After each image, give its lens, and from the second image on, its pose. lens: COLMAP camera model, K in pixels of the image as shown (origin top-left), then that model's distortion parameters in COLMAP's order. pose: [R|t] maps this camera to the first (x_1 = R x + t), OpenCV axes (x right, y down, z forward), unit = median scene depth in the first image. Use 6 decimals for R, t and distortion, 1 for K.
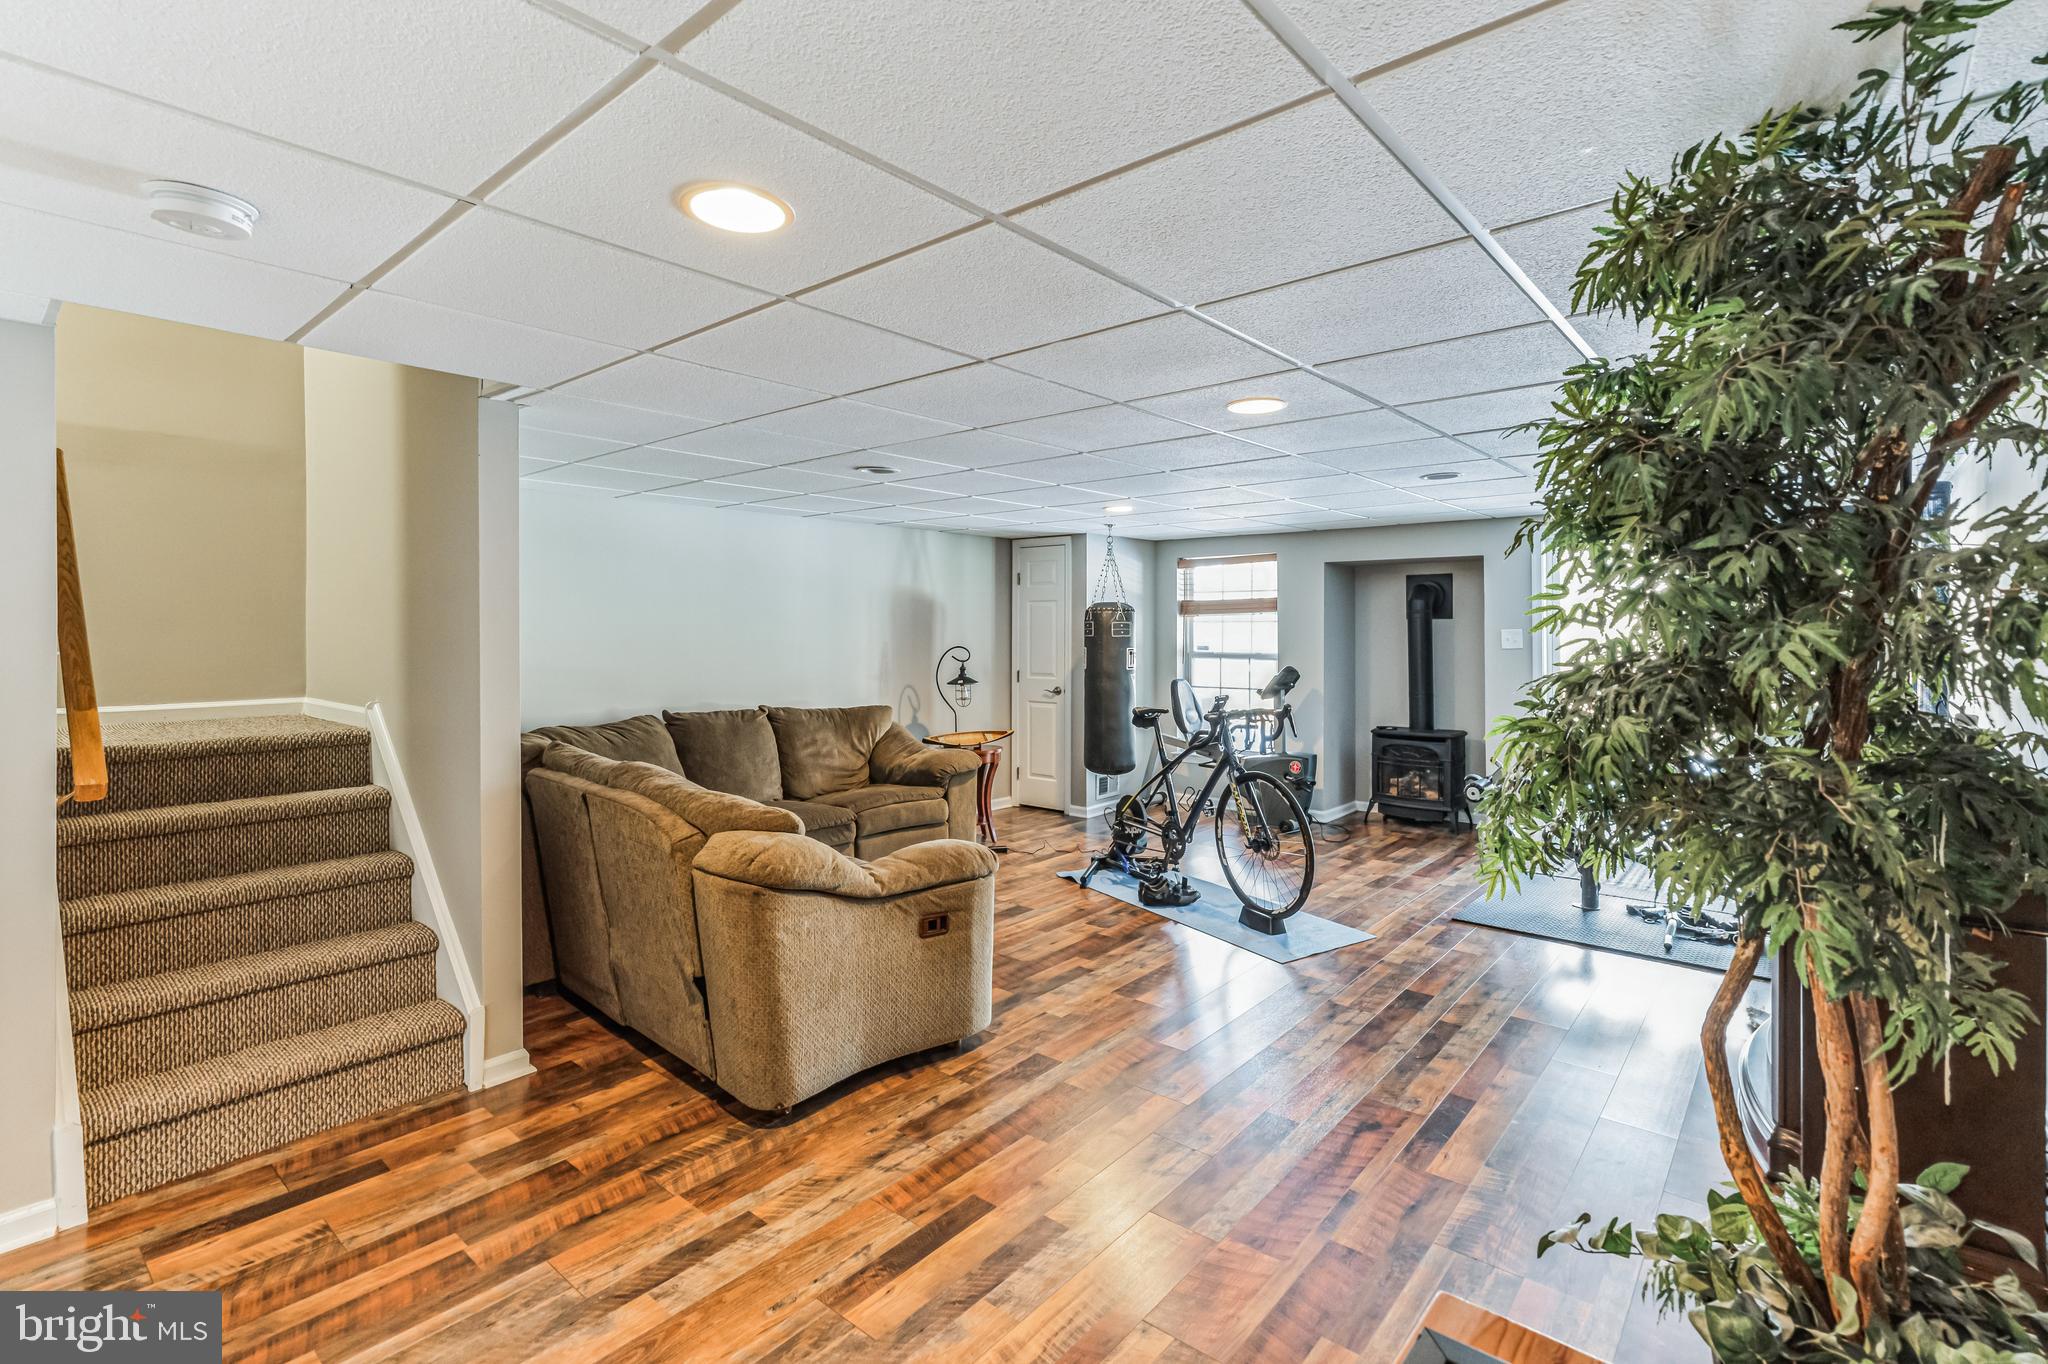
lens RADIAL K [[923.4, 0, 1022.4], [0, 923.4, 665.3], [0, 0, 1]] dist [-0.004997, 0.000450]
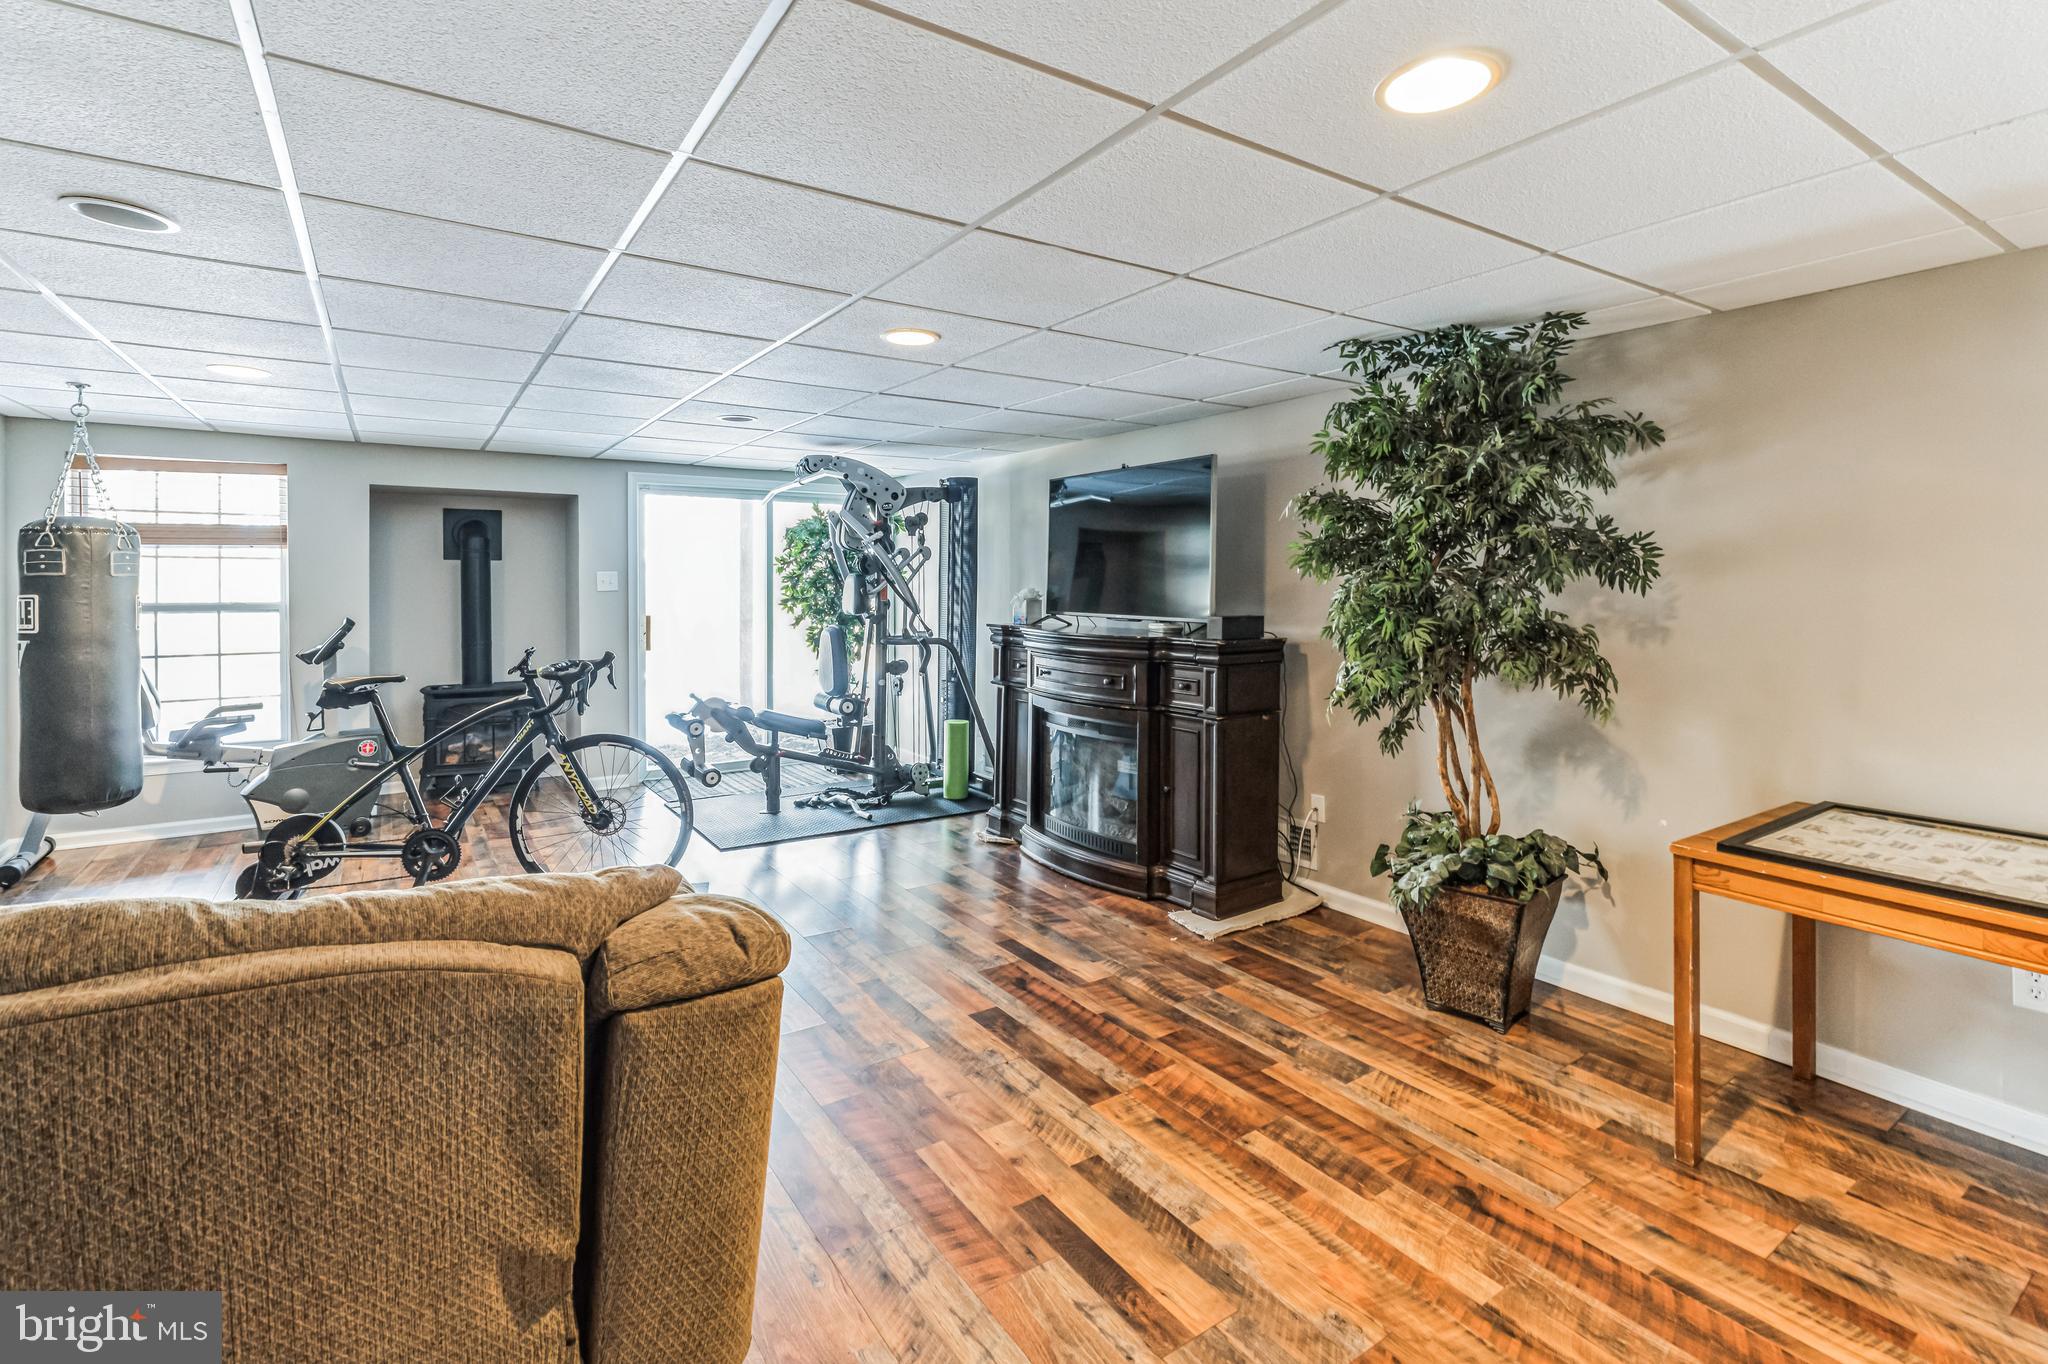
lens RADIAL K [[947.1, 0, 1016.6], [0, 947.1, 648.0], [0, 0, 1]] dist [-0.004252, -0.000882]
pose [[0.284573, -0.065222, 0.956433, -0.620001], [0.033568, 0.997749, 0.058051, -0.002296], [-0.958067, 0.015586, 0.286122, 0.523683]]
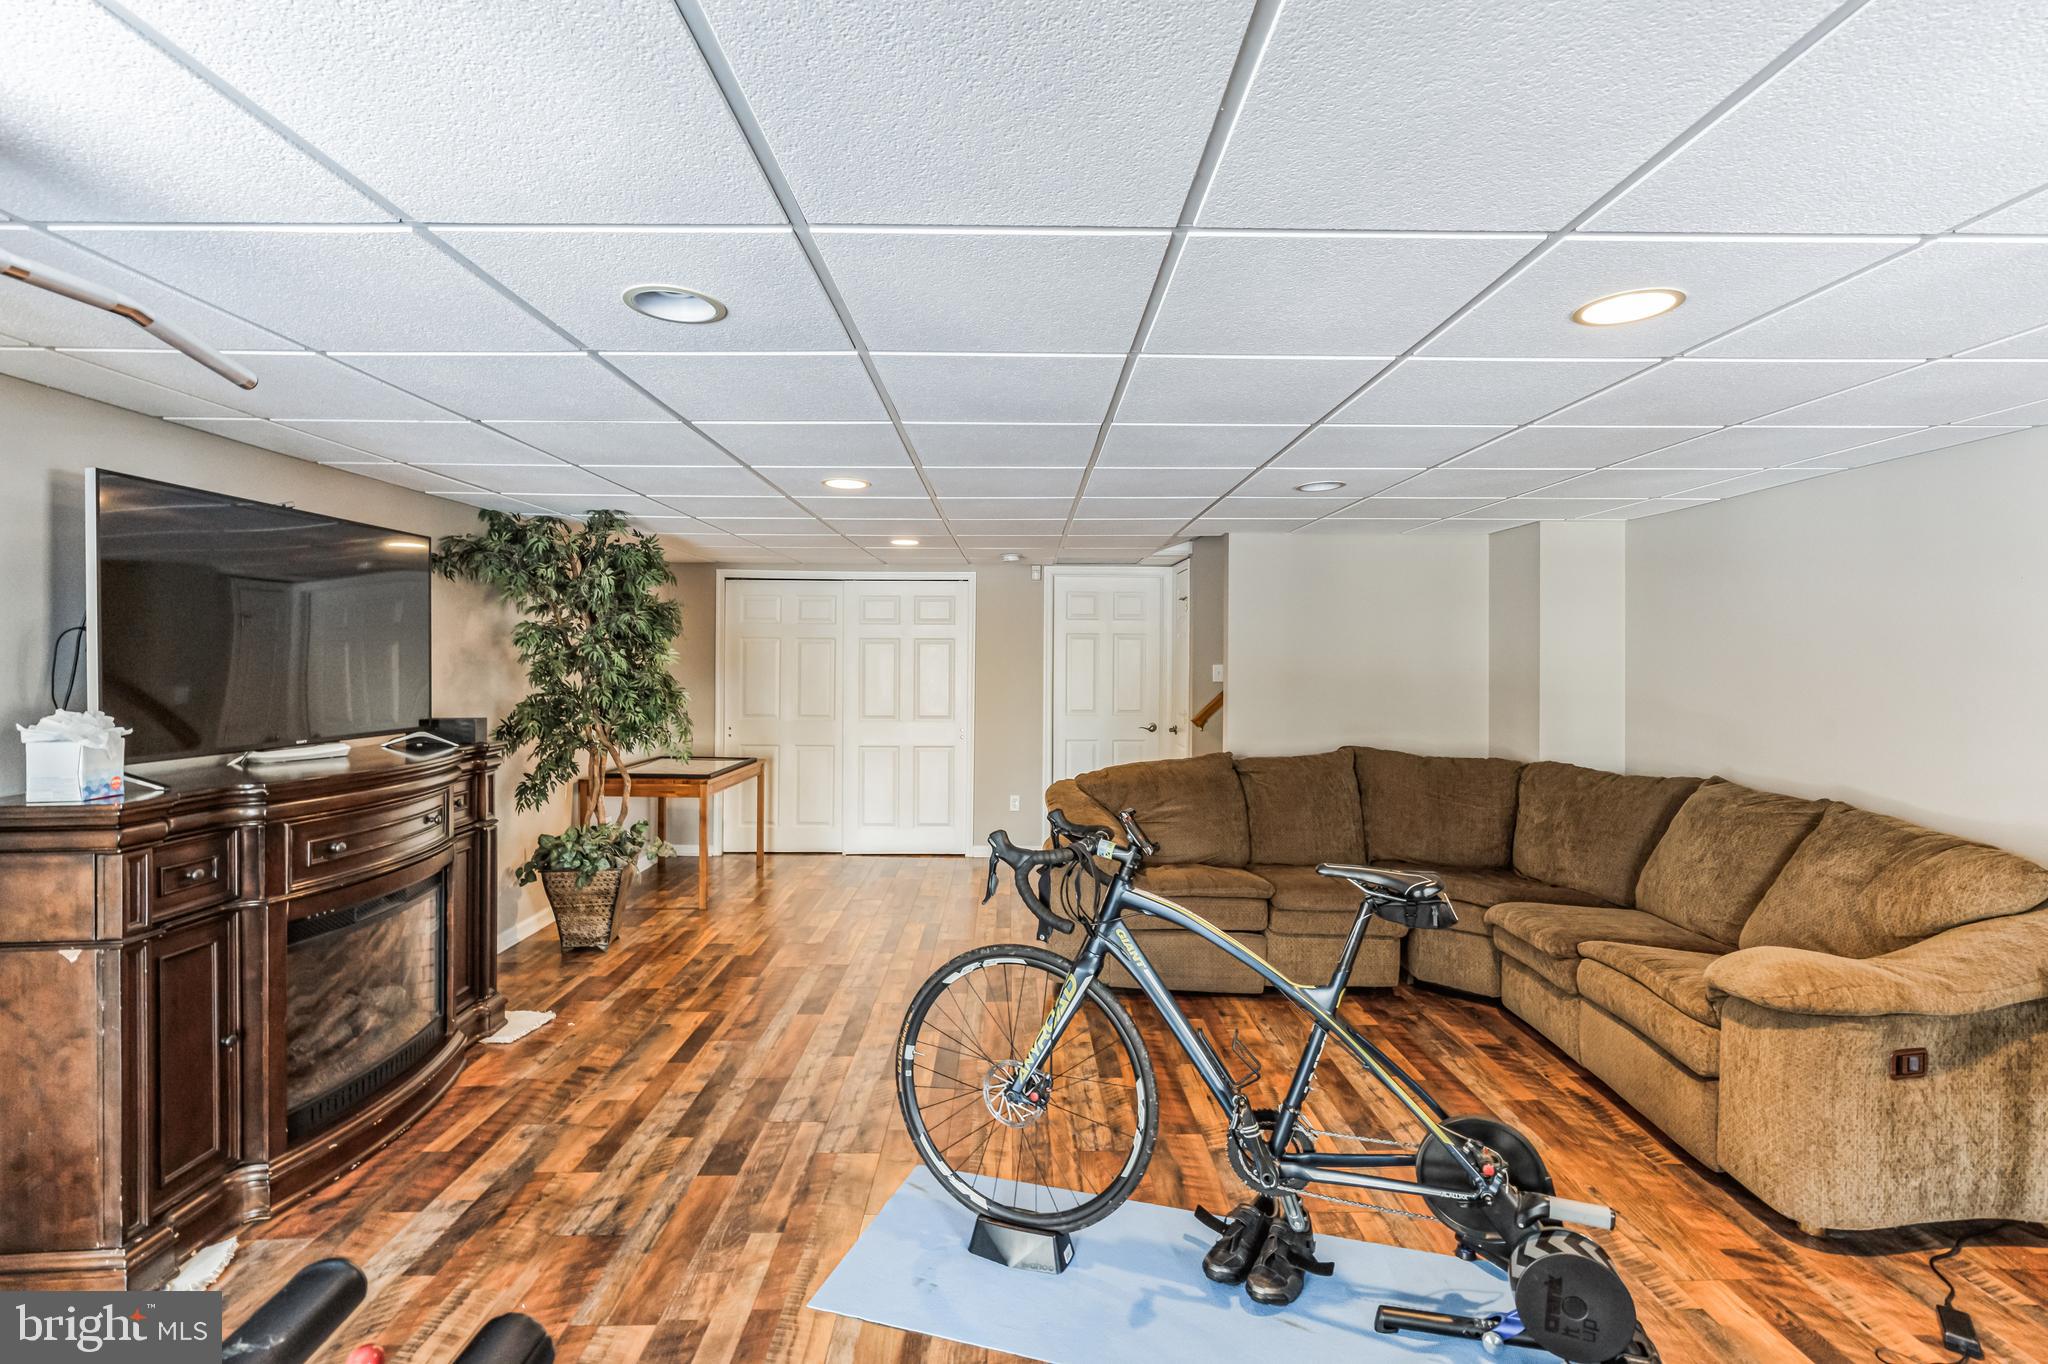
lens RADIAL K [[923.4, 0, 1022.4], [0, 923.4, 665.3], [0, 0, 1]] dist [-0.004997, 0.000450]
pose [[-0.745377, -0.008920, -0.666583, 0.810103], [-0.026078, 0.999535, 0.015786, -0.058359], [0.666133, 0.029150, -0.745264, 1.853167]]
